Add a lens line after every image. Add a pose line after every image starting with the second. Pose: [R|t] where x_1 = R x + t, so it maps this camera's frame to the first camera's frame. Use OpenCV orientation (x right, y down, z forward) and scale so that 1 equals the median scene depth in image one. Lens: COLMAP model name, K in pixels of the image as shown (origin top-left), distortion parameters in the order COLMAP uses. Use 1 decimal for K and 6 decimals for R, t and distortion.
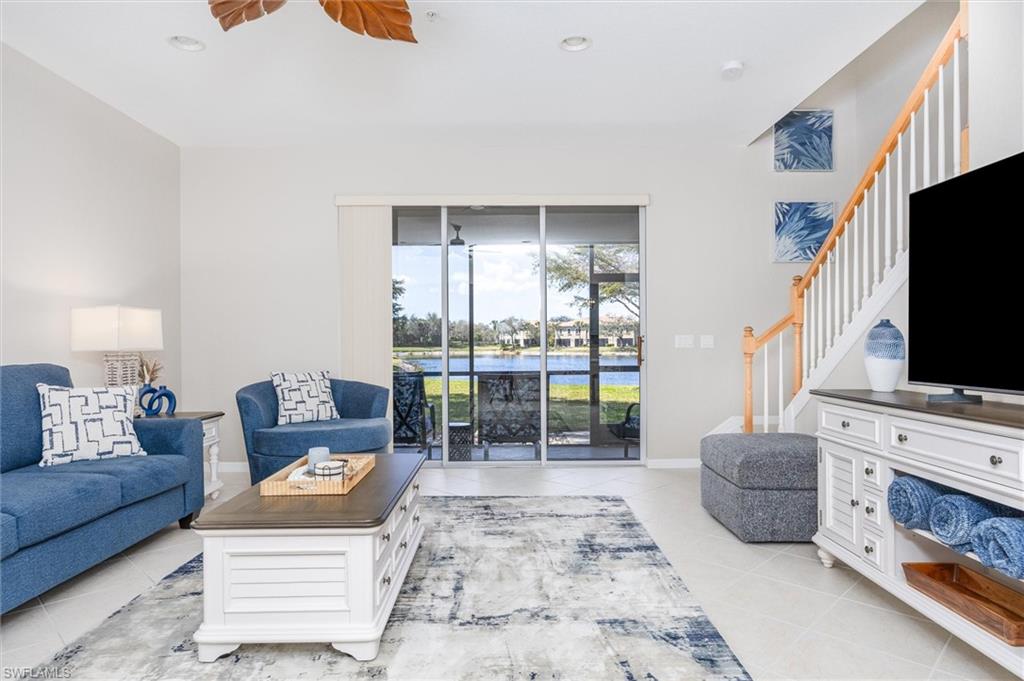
lens RADIAL K [[593.0, 0, 510.0], [0, 593.0, 343.7], [0, 0, 1]] dist [-0.006742, 0.001434]
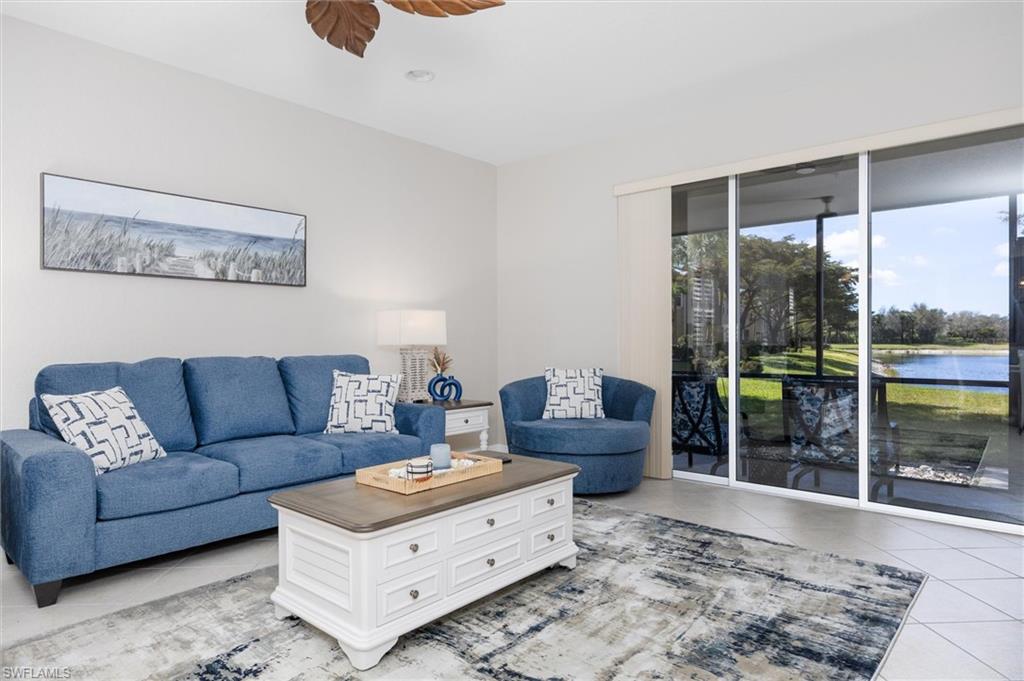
lens RADIAL K [[593.0, 0, 505.2], [0, 593.0, 342.2], [0, 0, 1]] dist [-0.006742, 0.001434]
pose [[0.750606, 0.006976, -0.660713, 0.301436], [-0.003758, 0.999973, 0.006288, -0.003147], [0.660739, -0.002237, 0.750612, 0.227149]]
